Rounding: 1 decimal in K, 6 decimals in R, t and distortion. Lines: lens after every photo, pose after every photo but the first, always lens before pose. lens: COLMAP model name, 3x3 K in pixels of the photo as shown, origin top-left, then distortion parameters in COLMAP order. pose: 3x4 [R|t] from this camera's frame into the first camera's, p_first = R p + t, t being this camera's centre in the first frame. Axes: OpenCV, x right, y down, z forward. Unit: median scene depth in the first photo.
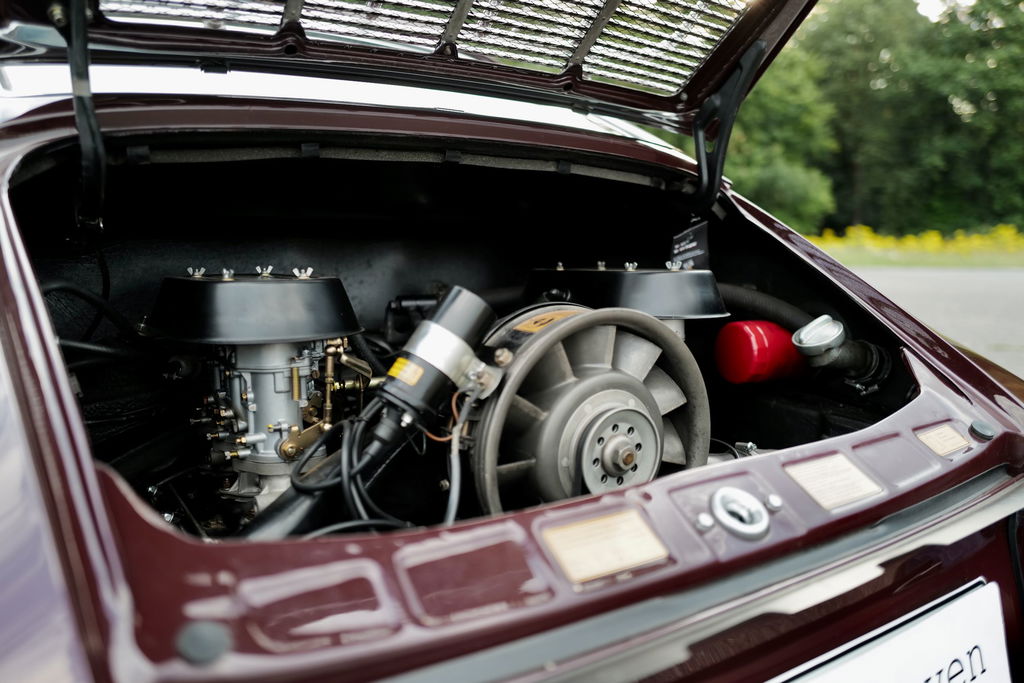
lens RADIAL K [[761.2, 0, 512.0], [0, 761.2, 341.5], [0, 0, 1]] dist [0.000984, 0.002199]
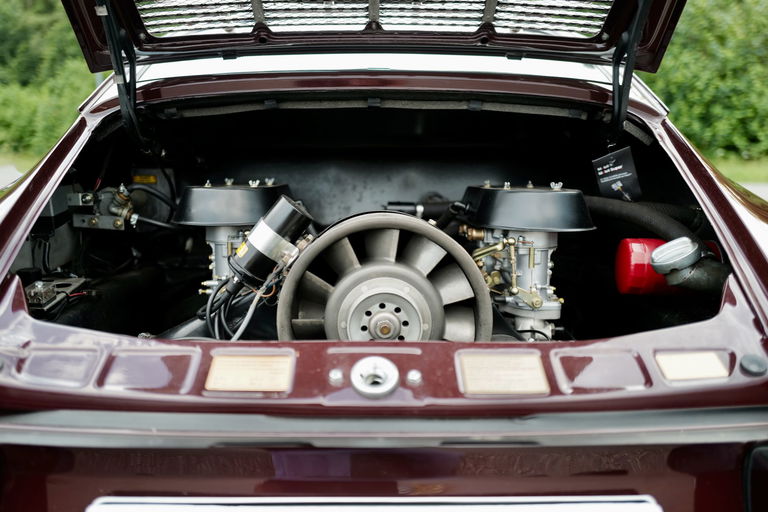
lens RADIAL K [[573.4, 0, 376.2], [0, 573.4, 256.4], [0, 0, 1]] dist [-0.013363, 0.010687]
pose [[0.838151, 0.094182, -0.537246, 0.599802], [-0.074930, 0.995523, 0.057623, -0.027259], [0.540267, -0.008041, 0.841455, 0.138165]]
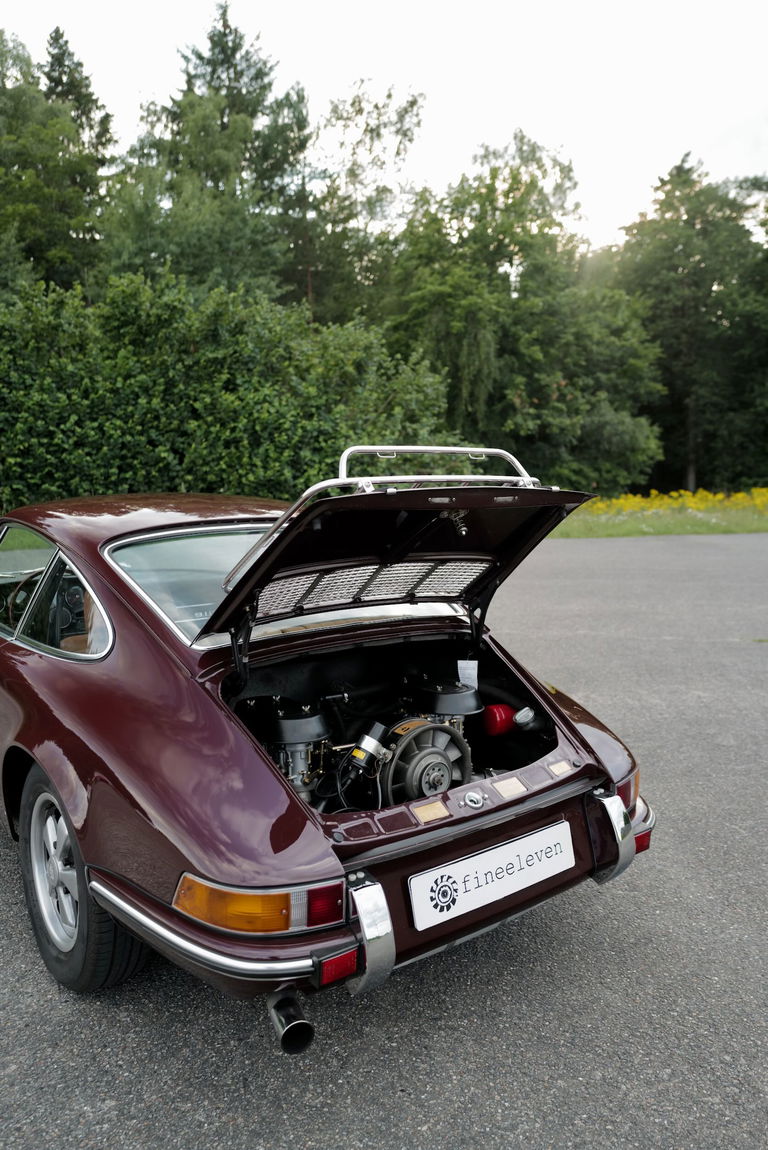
lens RADIAL K [[873.5, 0, 384.0], [0, 873.5, 575.0], [0, 0, 1]] dist [-0.007711, 0.001588]
pose [[0.996786, -0.017840, 0.078095, -0.242541], [0.020107, 0.999396, -0.028339, -0.444006], [-0.077542, 0.029818, 0.996543, -1.884488]]
